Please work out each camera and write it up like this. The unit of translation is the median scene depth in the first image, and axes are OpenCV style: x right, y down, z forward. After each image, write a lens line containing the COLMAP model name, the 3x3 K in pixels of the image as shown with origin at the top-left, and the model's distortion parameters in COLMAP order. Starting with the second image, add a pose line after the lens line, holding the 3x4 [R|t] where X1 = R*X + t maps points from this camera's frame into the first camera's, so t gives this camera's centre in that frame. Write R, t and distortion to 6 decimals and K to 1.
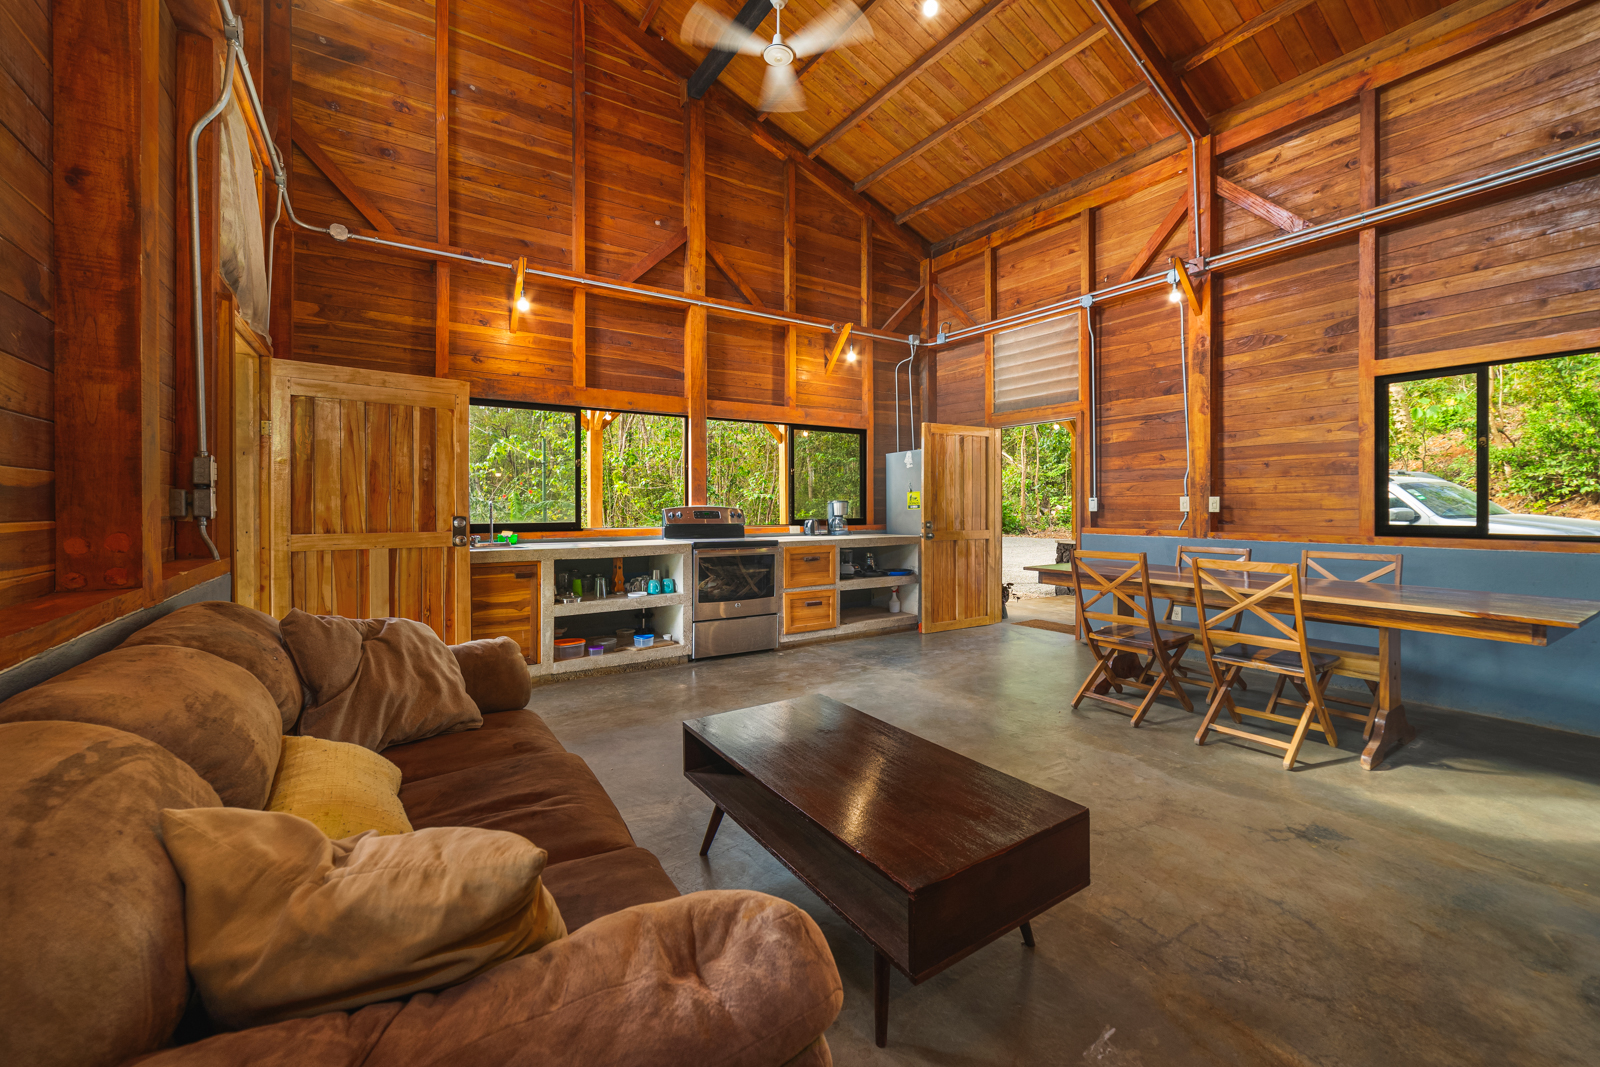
lens RADIAL K [[633.3, 0, 800.7], [0, 633.3, 501.3], [0, 0, 1]] dist [-0.018193, 0.008460]
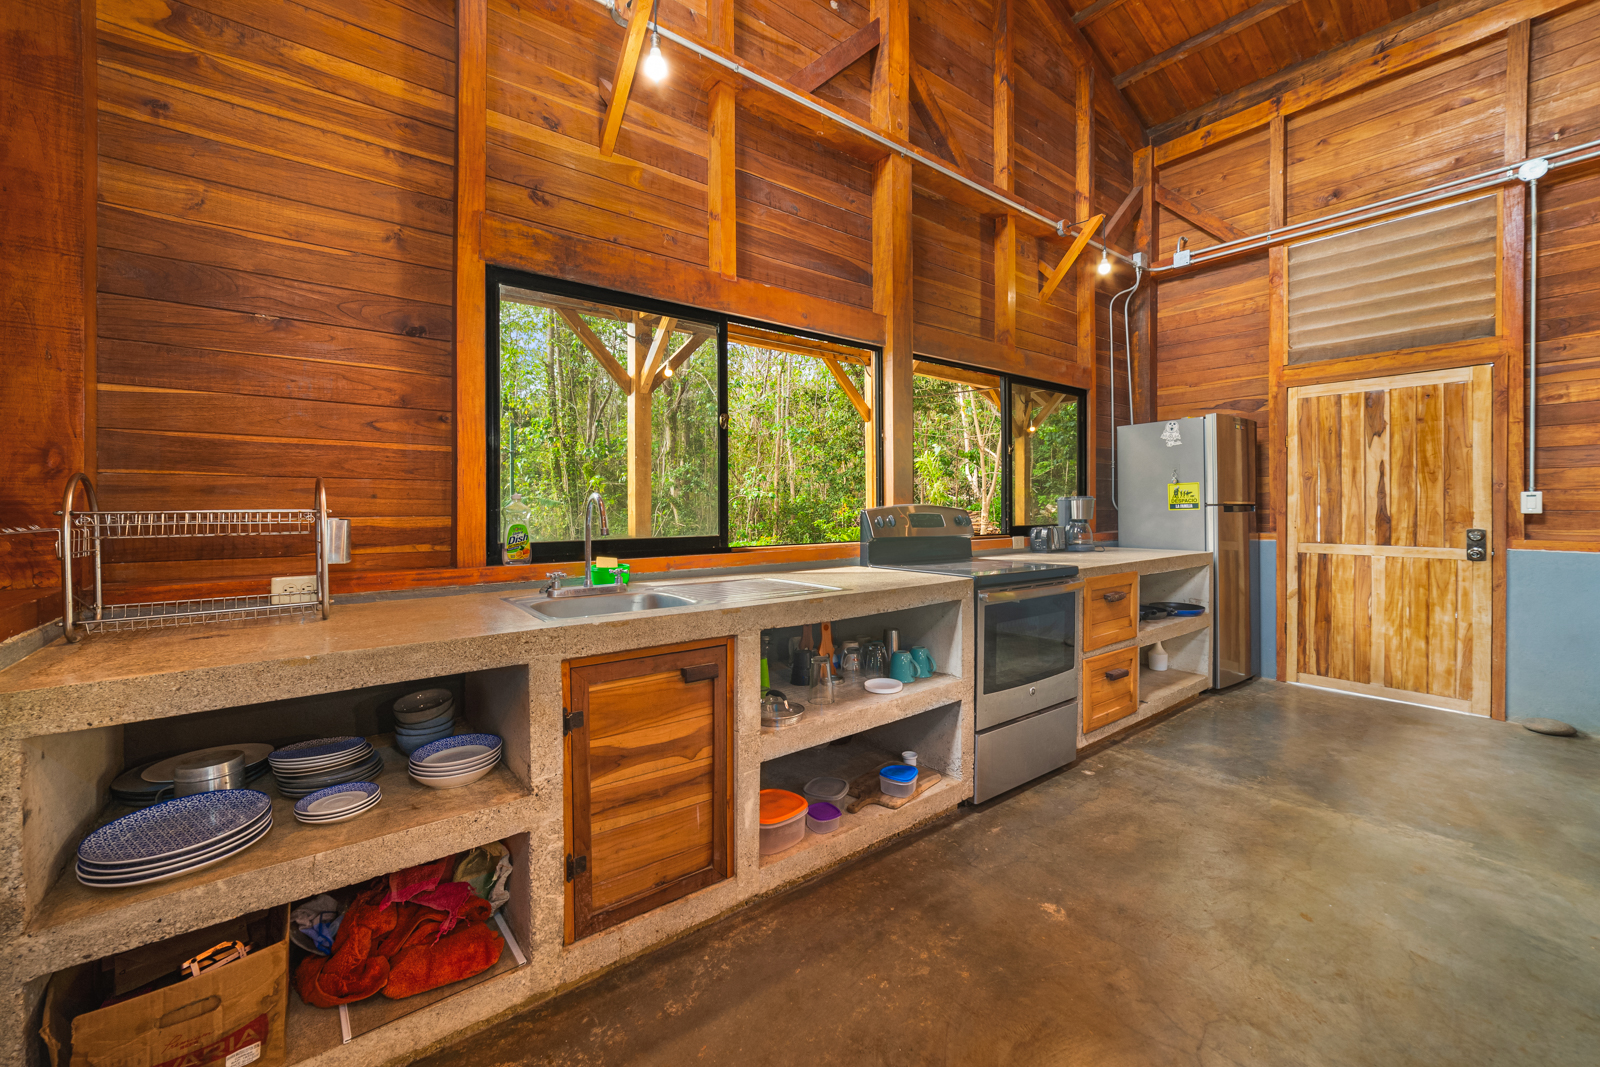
lens RADIAL K [[646.3, 0, 797.8], [0, 646.3, 507.0], [0, 0, 1]] dist [-0.014939, 0.007117]
pose [[0.997159, 0.000059, 0.075321, -0.297377], [-0.000647, 0.999970, 0.007777, 0.005015], [-0.075318, -0.007804, 0.997129, 0.417698]]
